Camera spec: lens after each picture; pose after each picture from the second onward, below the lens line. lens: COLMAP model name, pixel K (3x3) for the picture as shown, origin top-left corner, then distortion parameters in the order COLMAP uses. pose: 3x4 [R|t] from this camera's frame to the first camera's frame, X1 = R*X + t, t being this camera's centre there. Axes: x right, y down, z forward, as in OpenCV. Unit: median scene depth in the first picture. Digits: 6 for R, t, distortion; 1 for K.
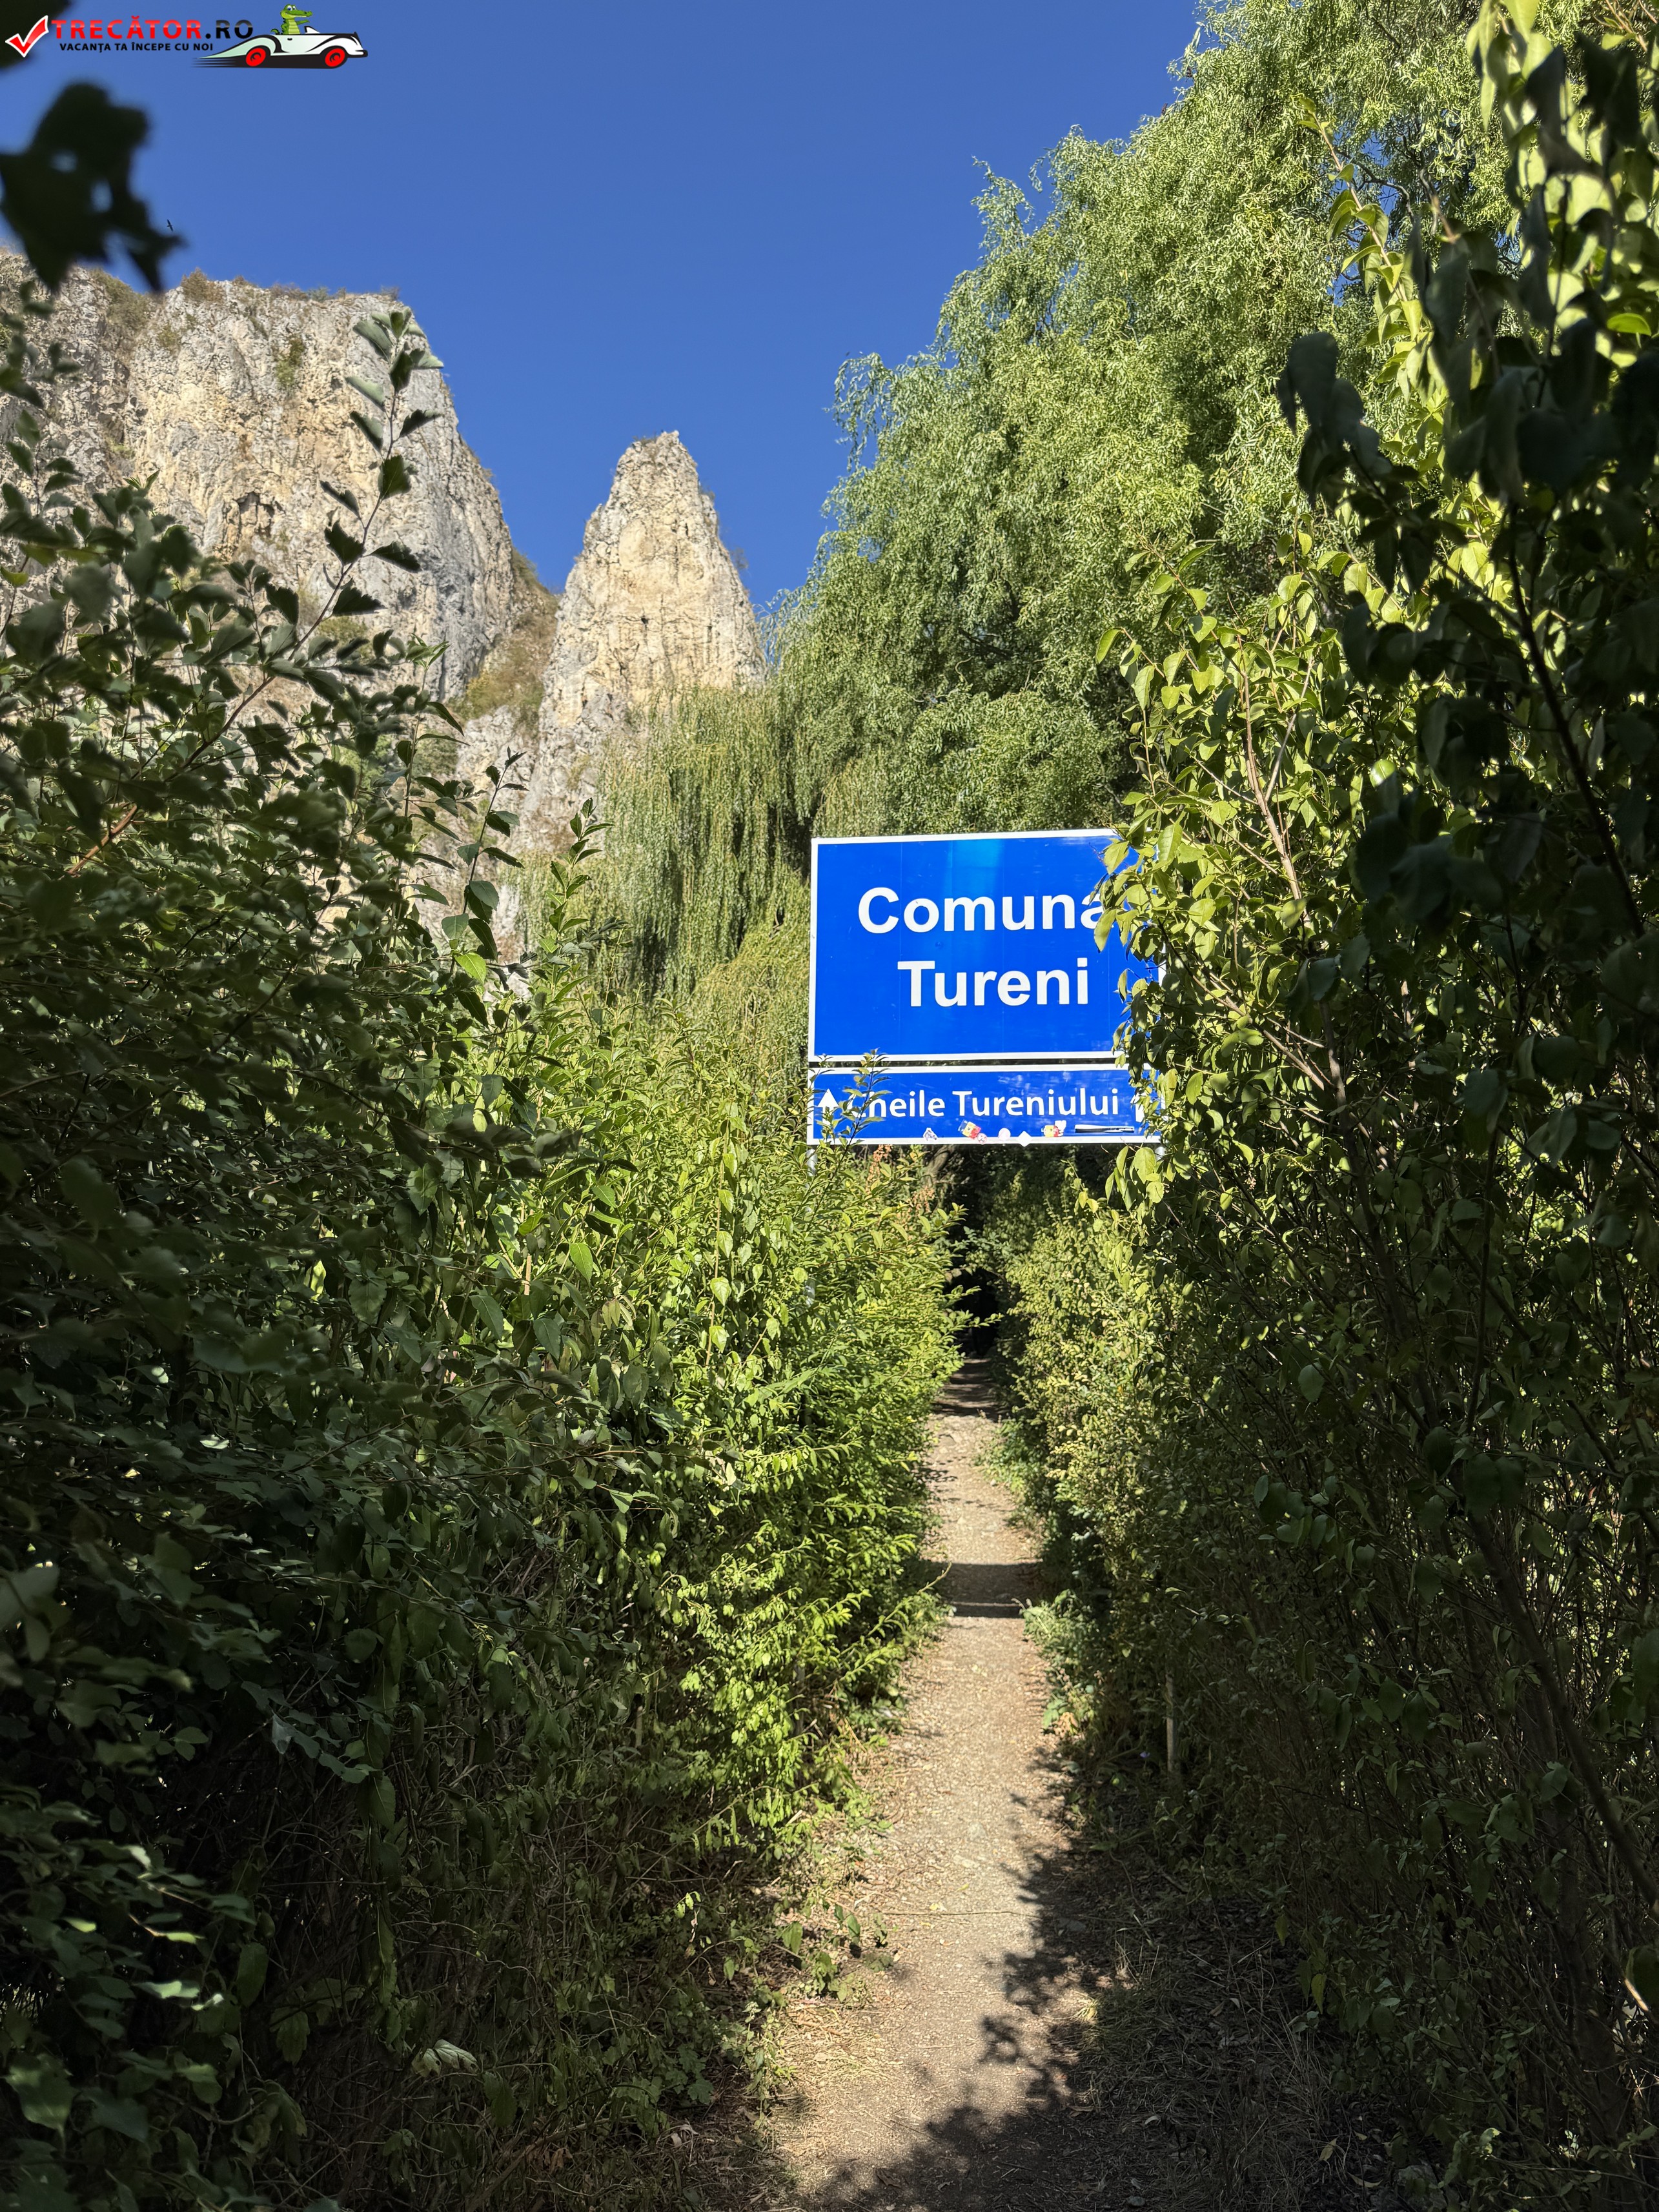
lens RADIAL K [[1566.7, 0, 808.4], [0, 1566.7, 1101.4], [0, 0, 1]] dist [0.035021, -0.043158]
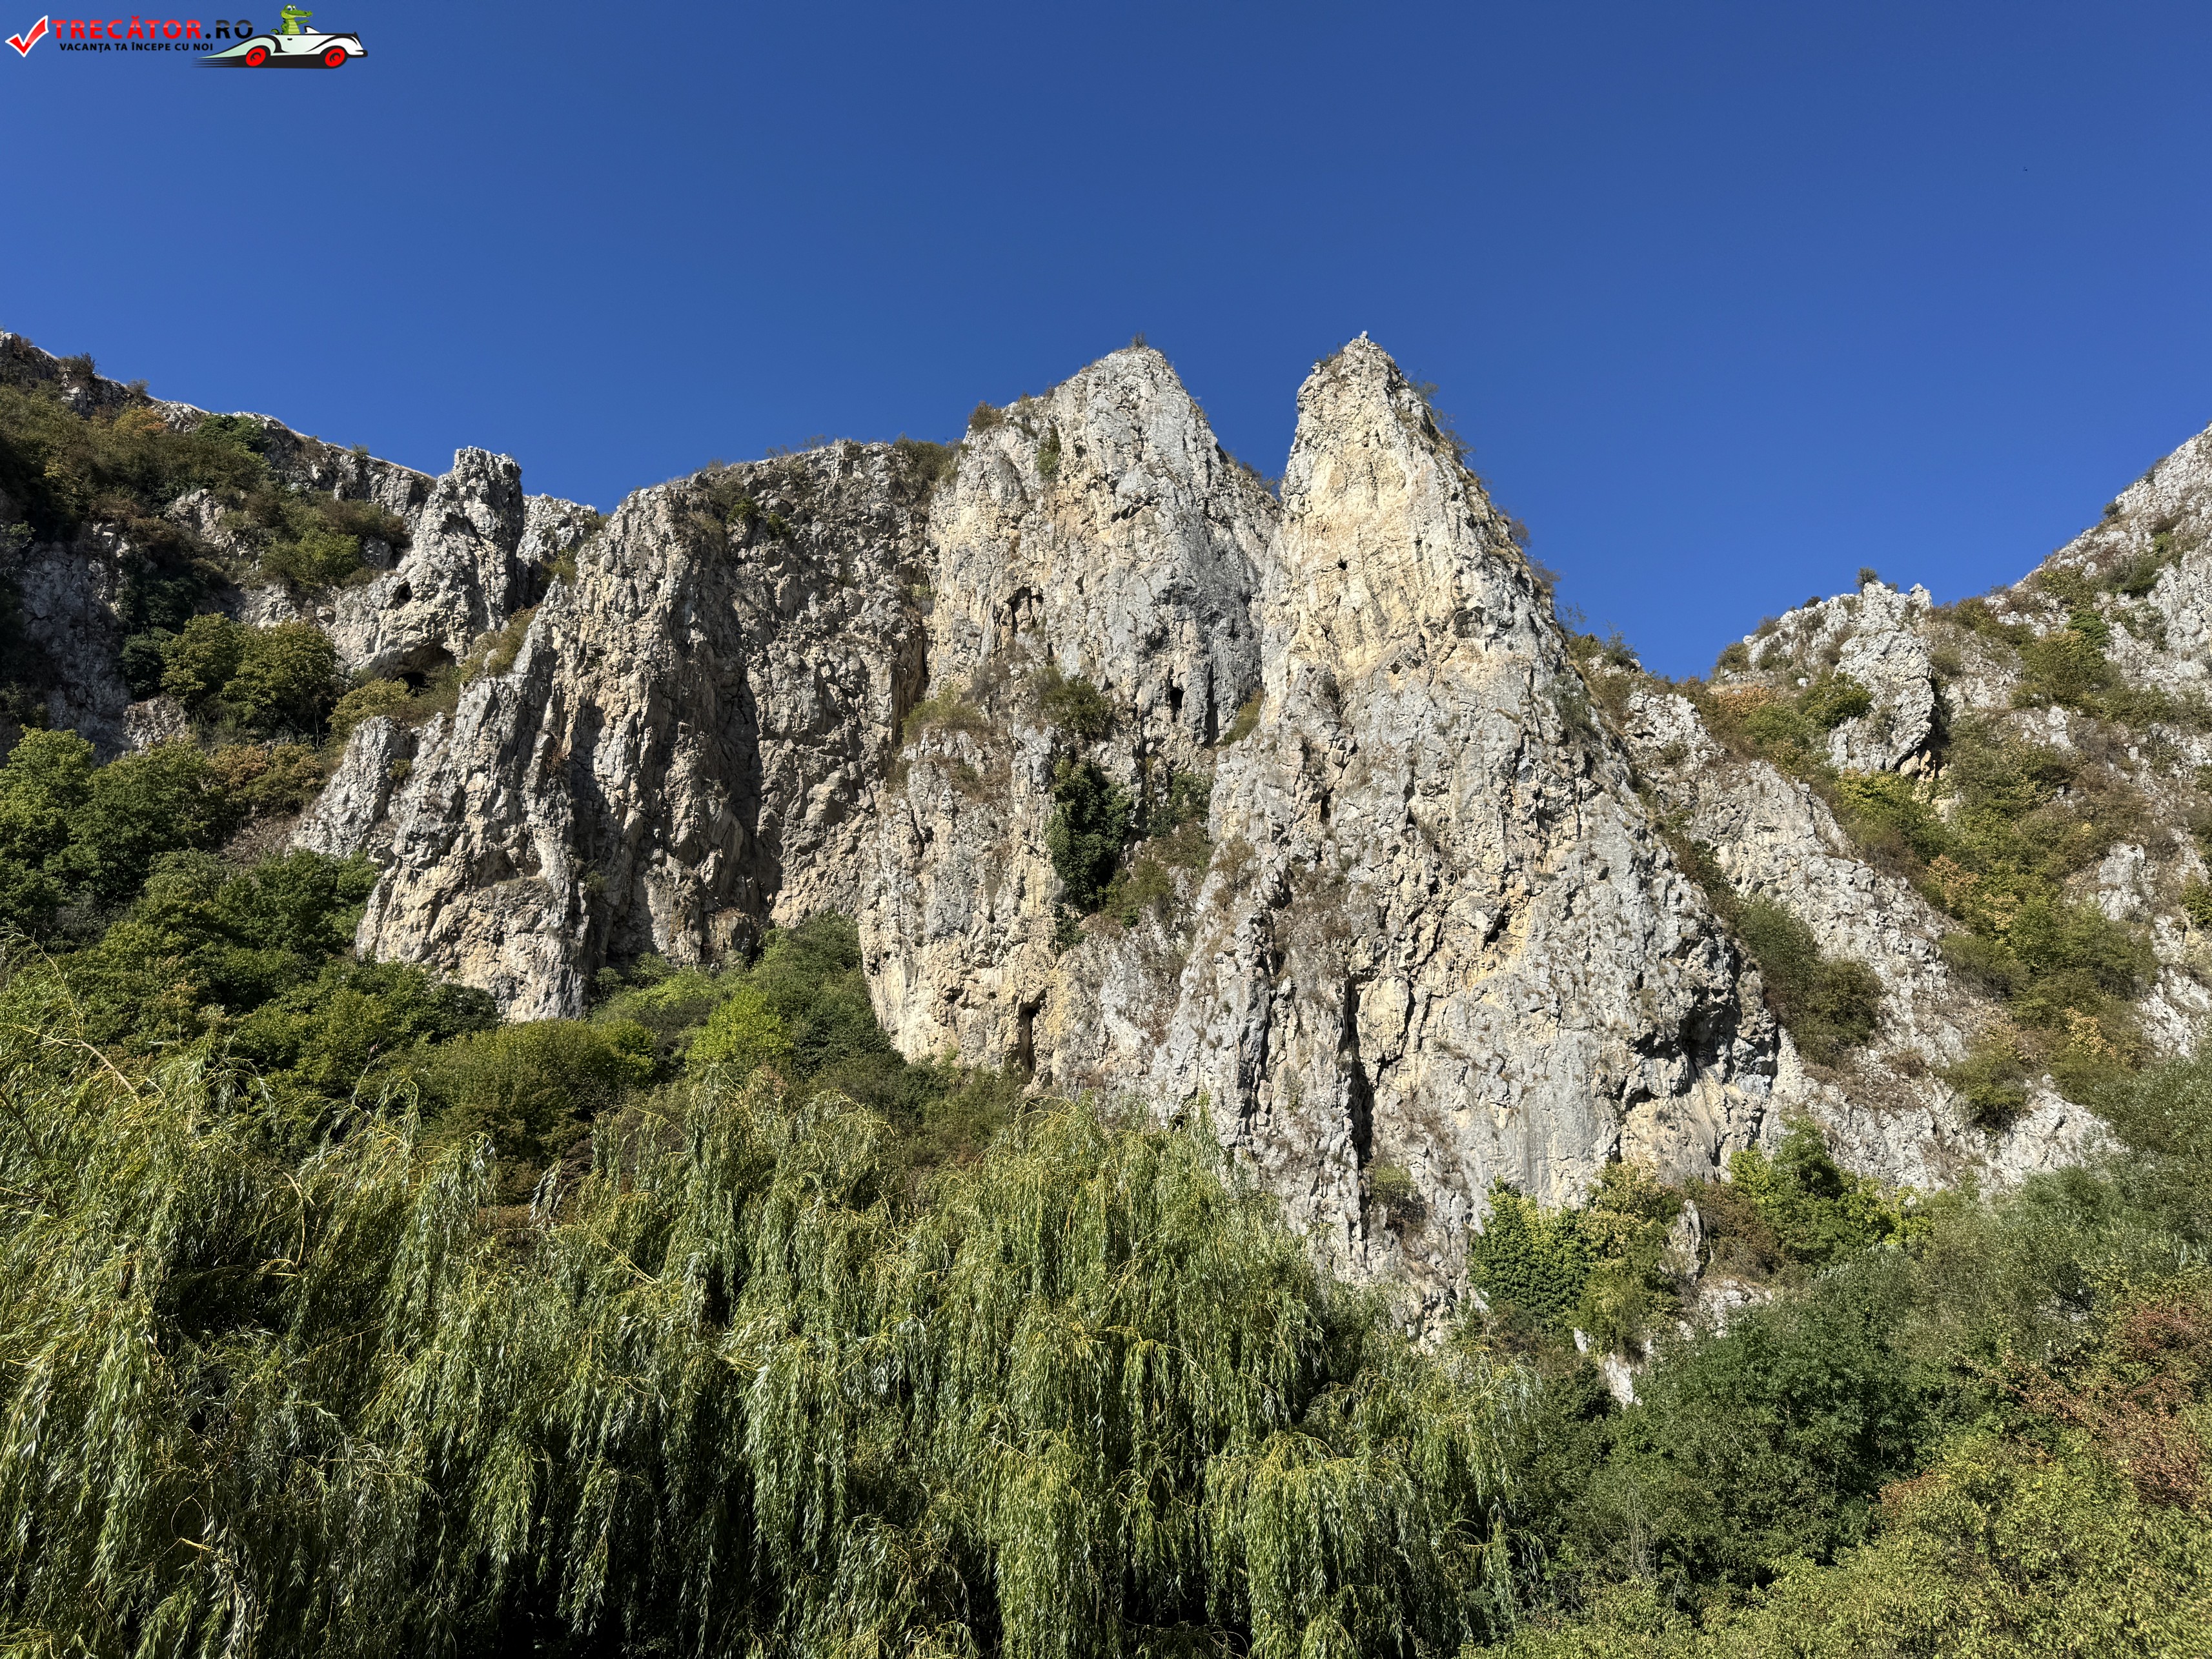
lens RADIAL K [[1566.7, 0, 1092.2], [0, 1566.7, 831.0], [0, 0, 1]] dist [0.035021, -0.043158]
pose [[0.809755, -0.242885, -0.534138, 3.544191], [0.121101, 0.959885, -0.252893, -0.108281], [0.574135, 0.140097, 0.806685, 6.942267]]
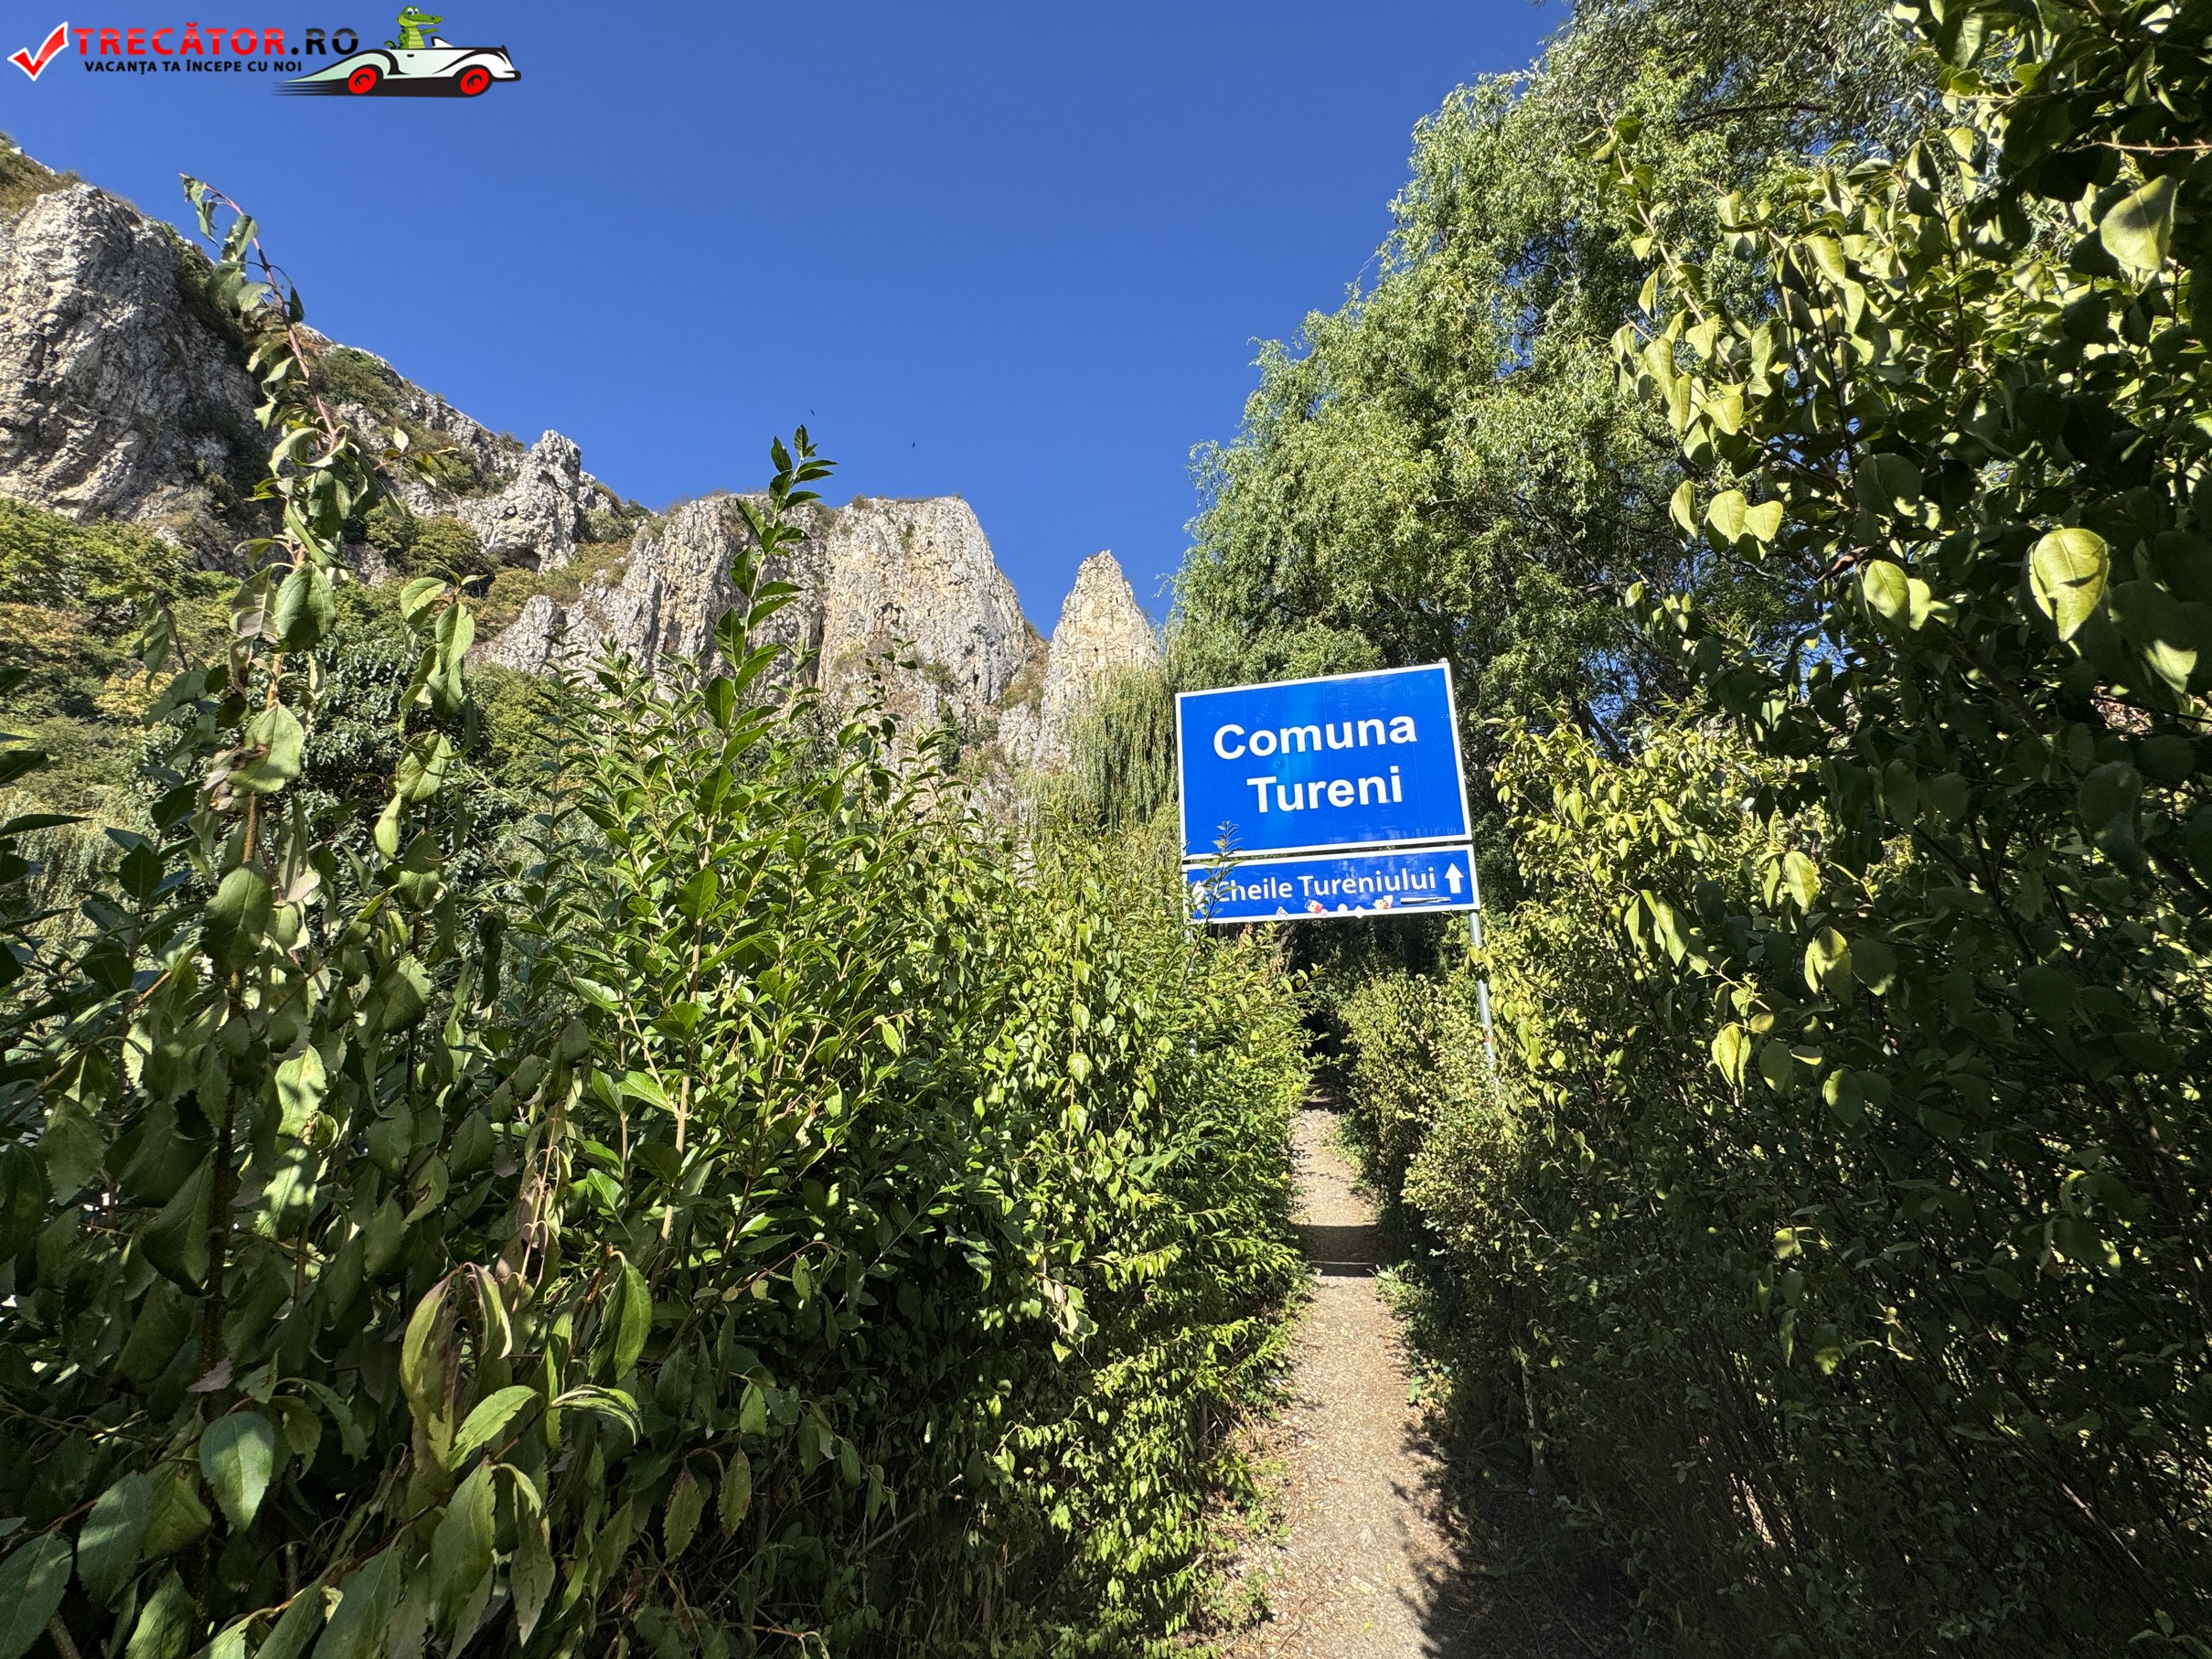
lens RADIAL K [[881.4, 0, 1098.9], [0, 881.4, 821.7], [0, 0, 1]] dist [-0.010349, 0.000808]
pose [[0.992027, -0.058451, -0.111649, 0.014910], [0.046393, 0.993100, -0.107703, 0.017967], [0.117174, 0.101664, 0.987894, 0.270667]]
